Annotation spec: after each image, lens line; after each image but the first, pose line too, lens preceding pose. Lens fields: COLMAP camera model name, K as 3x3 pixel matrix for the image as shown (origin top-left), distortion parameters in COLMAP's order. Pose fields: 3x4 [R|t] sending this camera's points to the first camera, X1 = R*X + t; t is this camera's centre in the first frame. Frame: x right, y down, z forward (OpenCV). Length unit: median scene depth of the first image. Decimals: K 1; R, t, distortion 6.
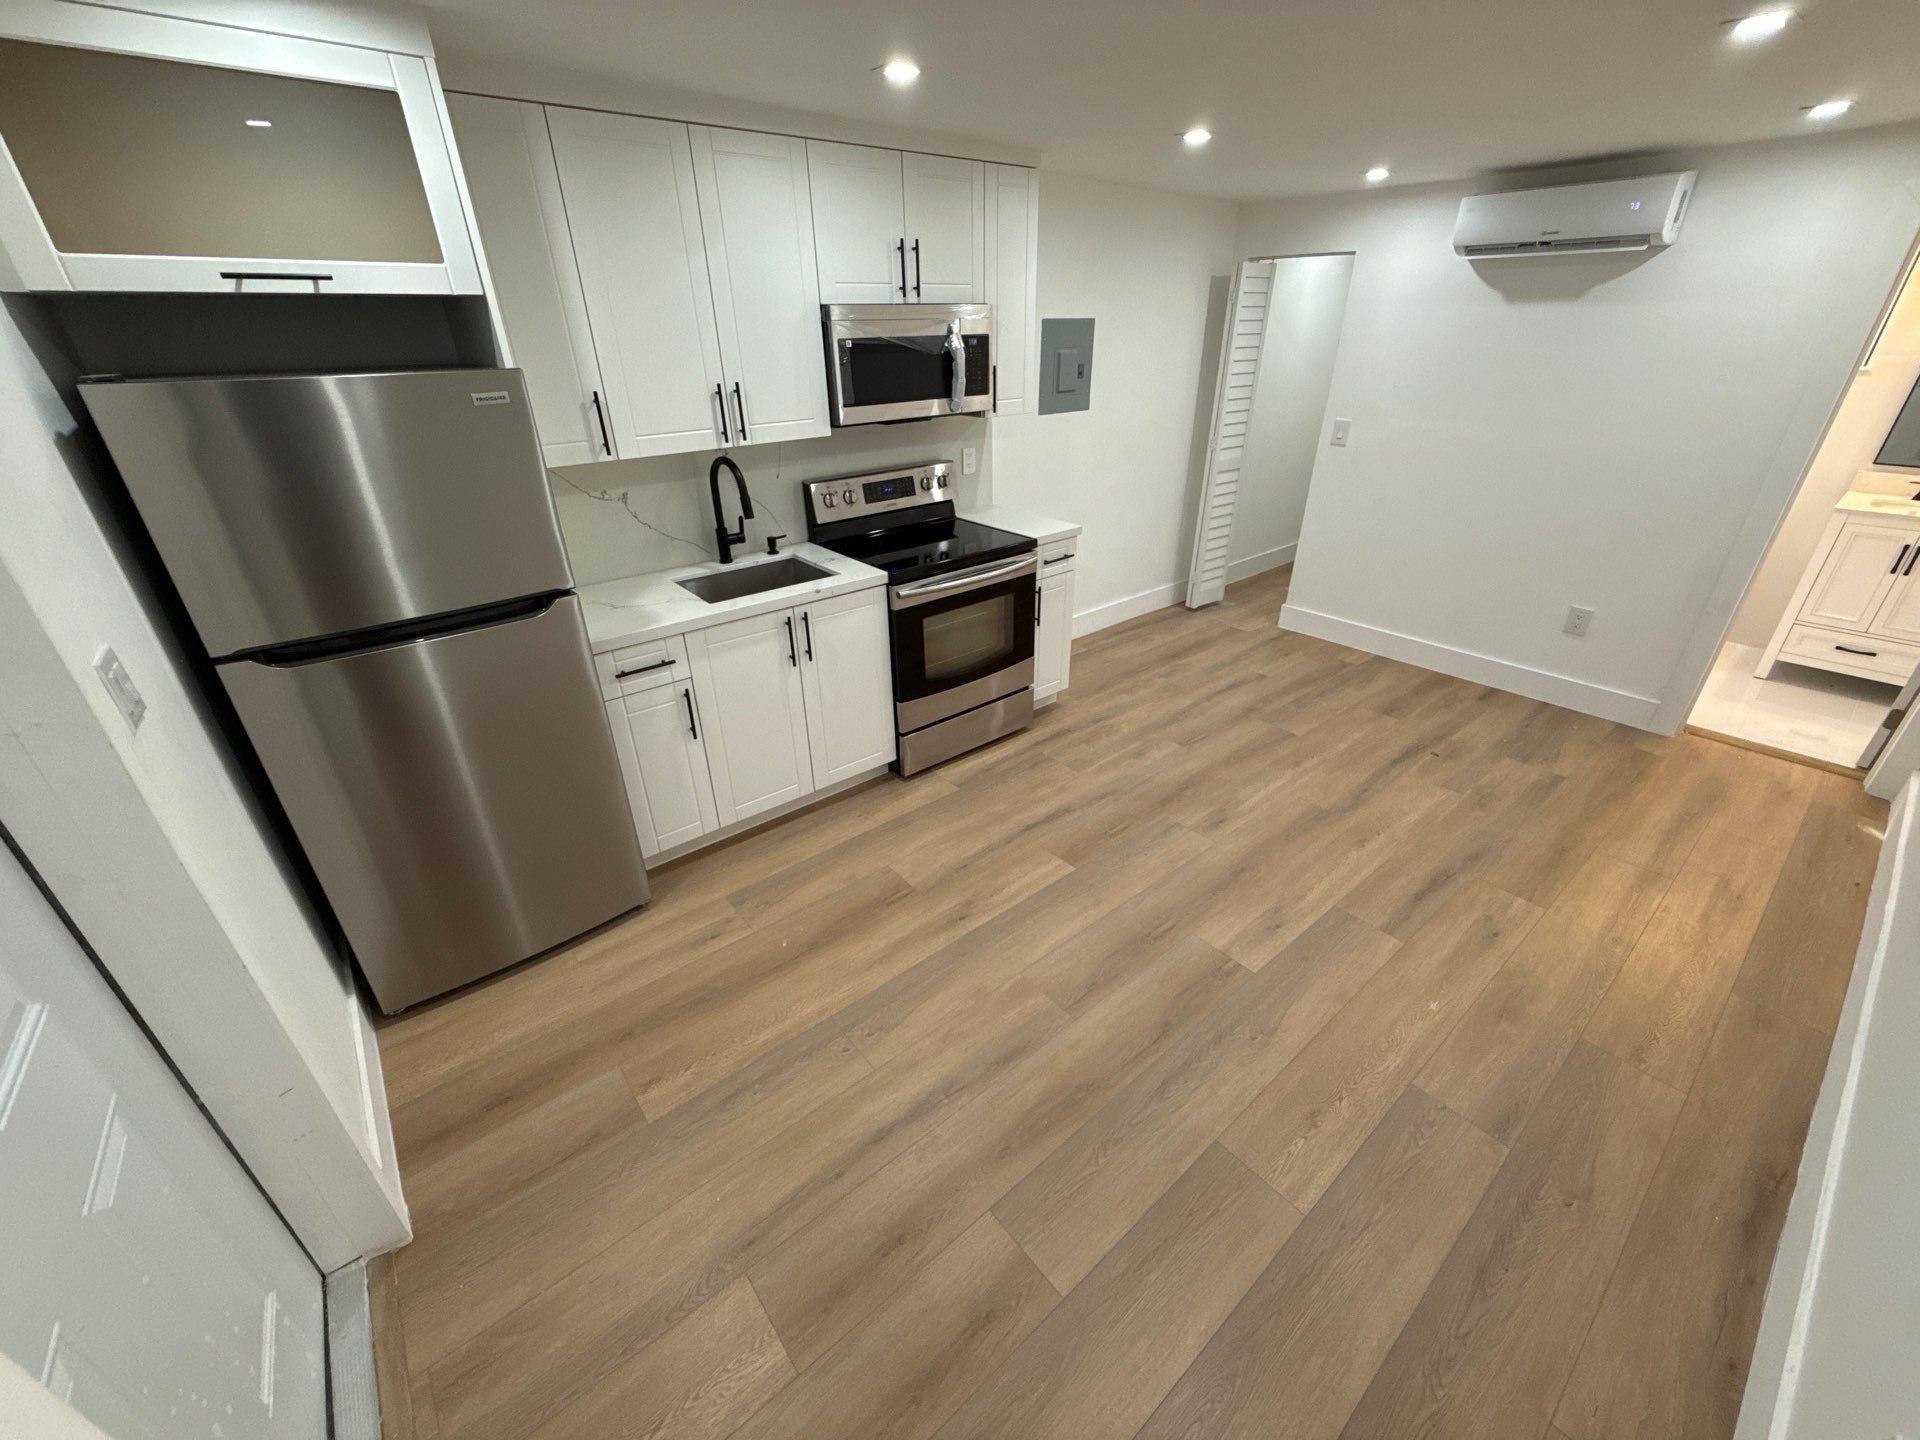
lens RADIAL K [[766.3, 0, 961.1], [0, 766.3, 719.0], [0, 0, 1]] dist [0.001206, -0.000205]
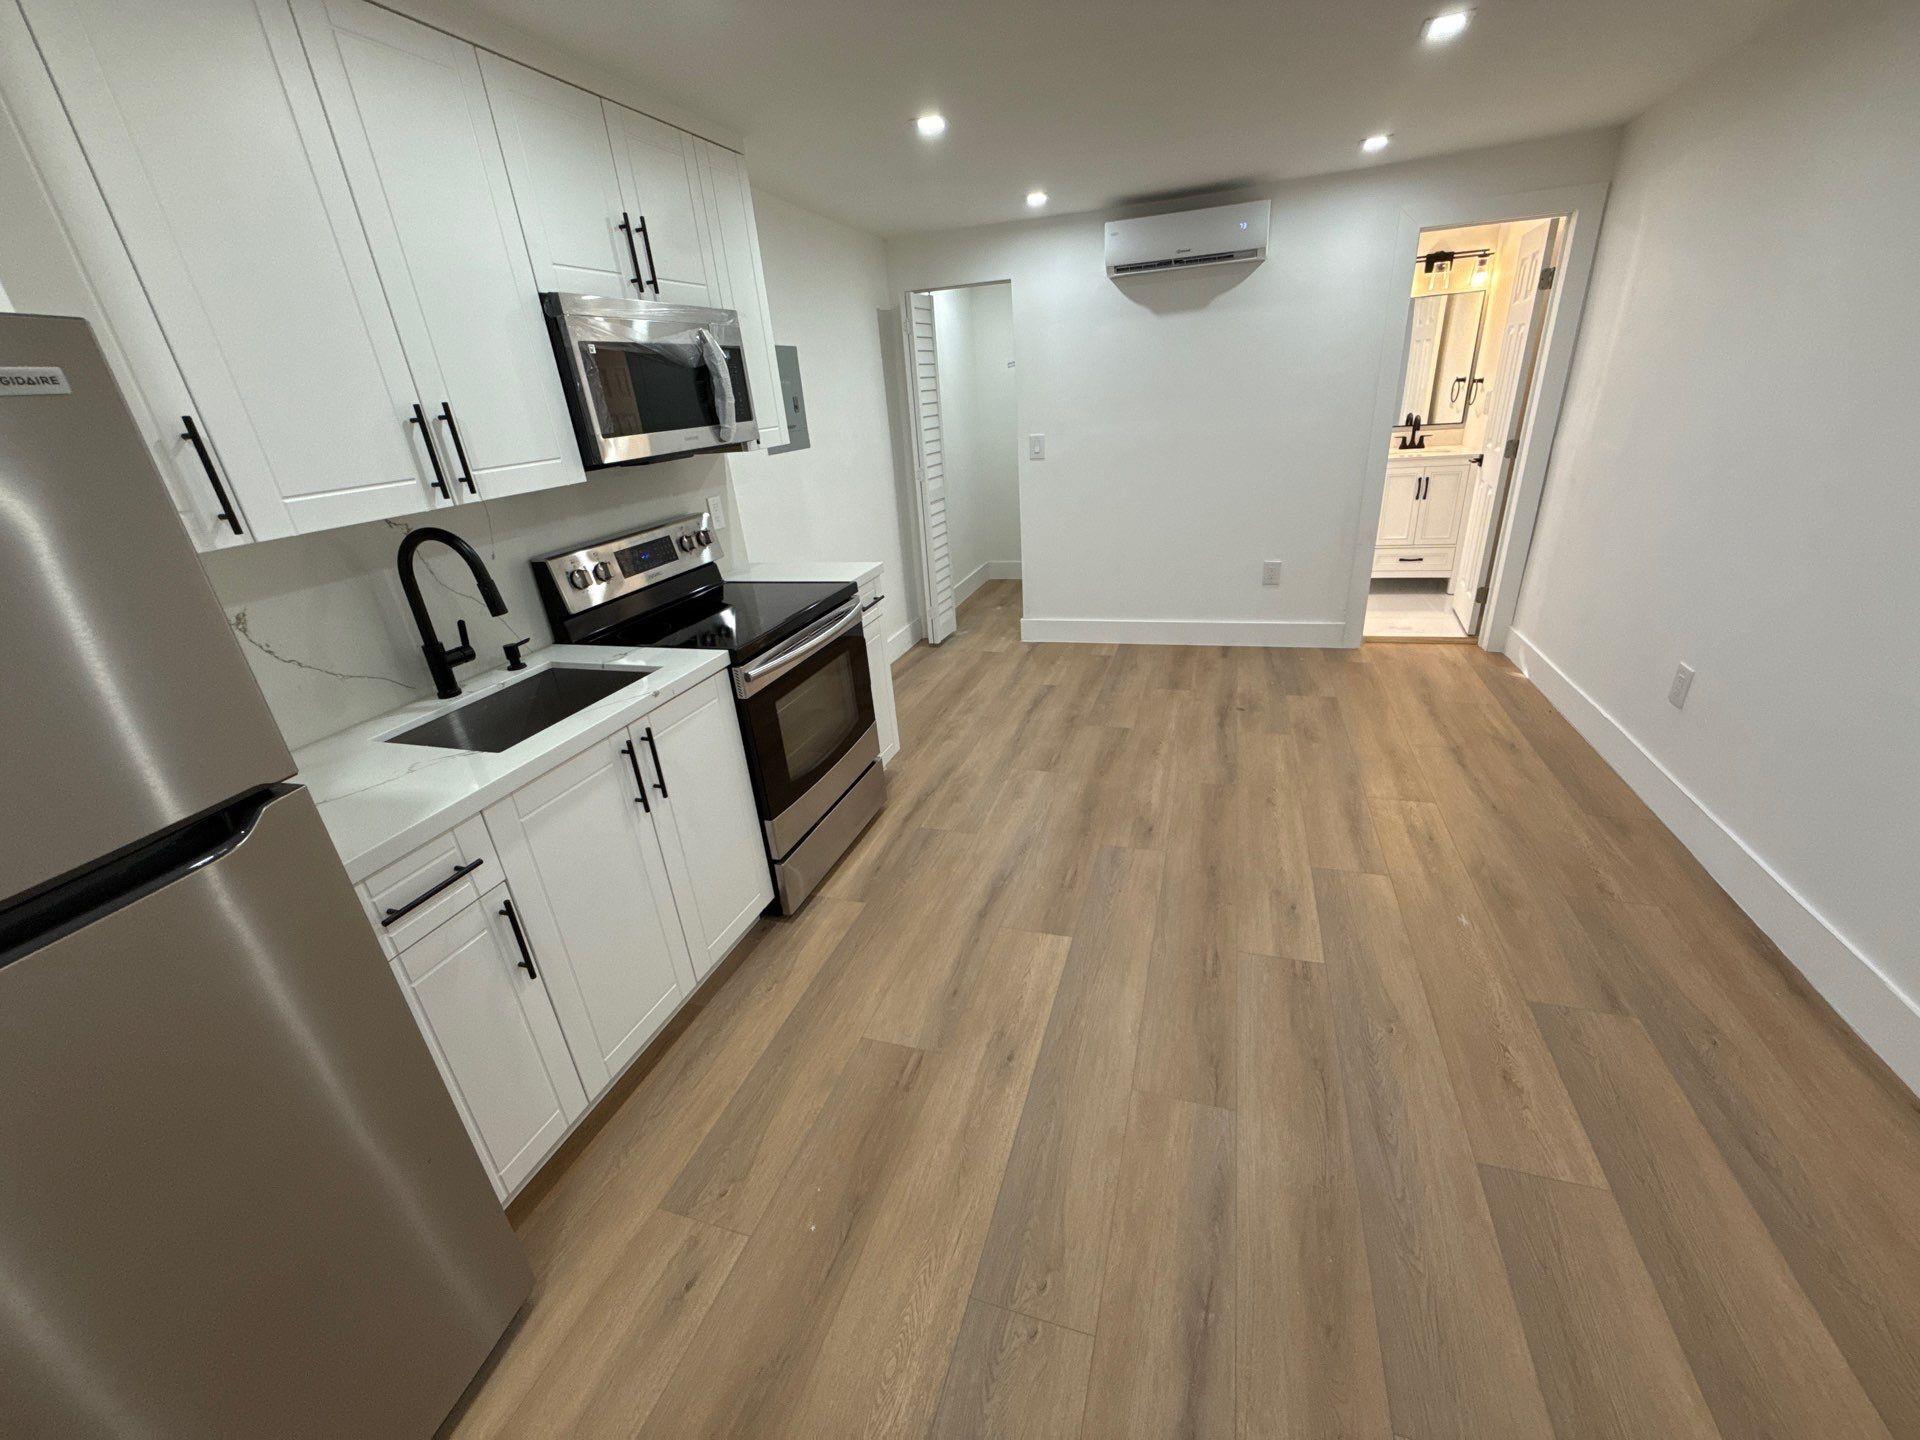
lens RADIAL K [[766.3, 0, 961.1], [0, 766.3, 718.1], [0, 0, 1]] dist [0.001206, -0.000205]
pose [[0.843380, -0.259290, 0.470616, -0.266518], [0.304269, 0.952364, -0.020560, -0.047516], [-0.442866, 0.160534, 0.882099, 0.270464]]
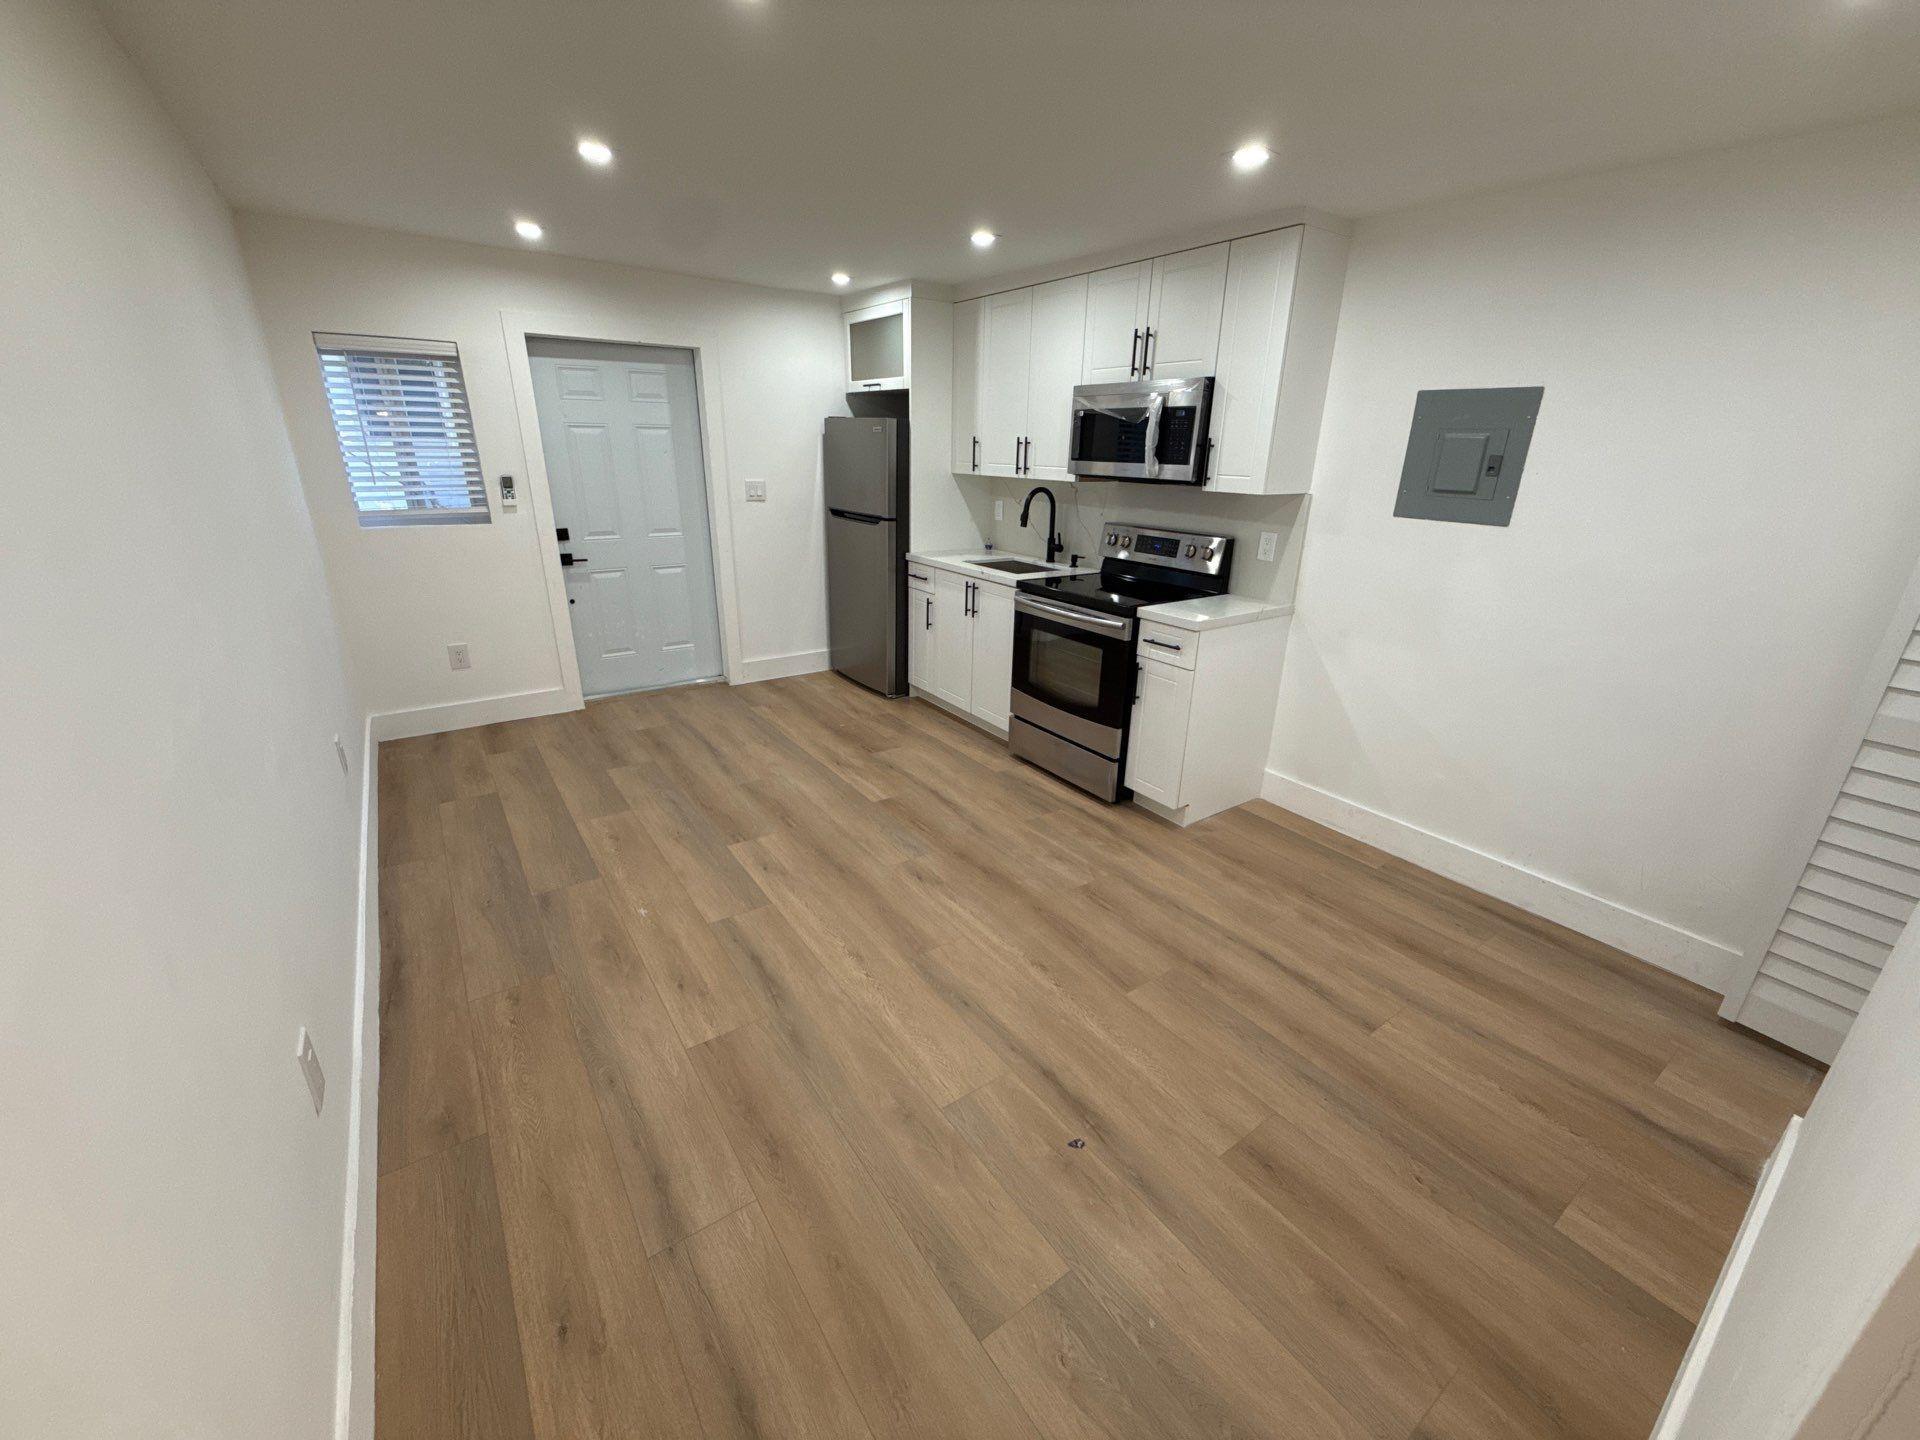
lens RADIAL K [[766.3, 0, 960.8], [0, 766.3, 717.3], [0, 0, 1]] dist [0.001206, -0.000205]
pose [[-0.072349, 0.347216, -0.934990, 1.211491], [-0.479189, 0.810062, 0.337902, -0.393881], [0.874725, 0.472484, 0.107775, 0.880777]]
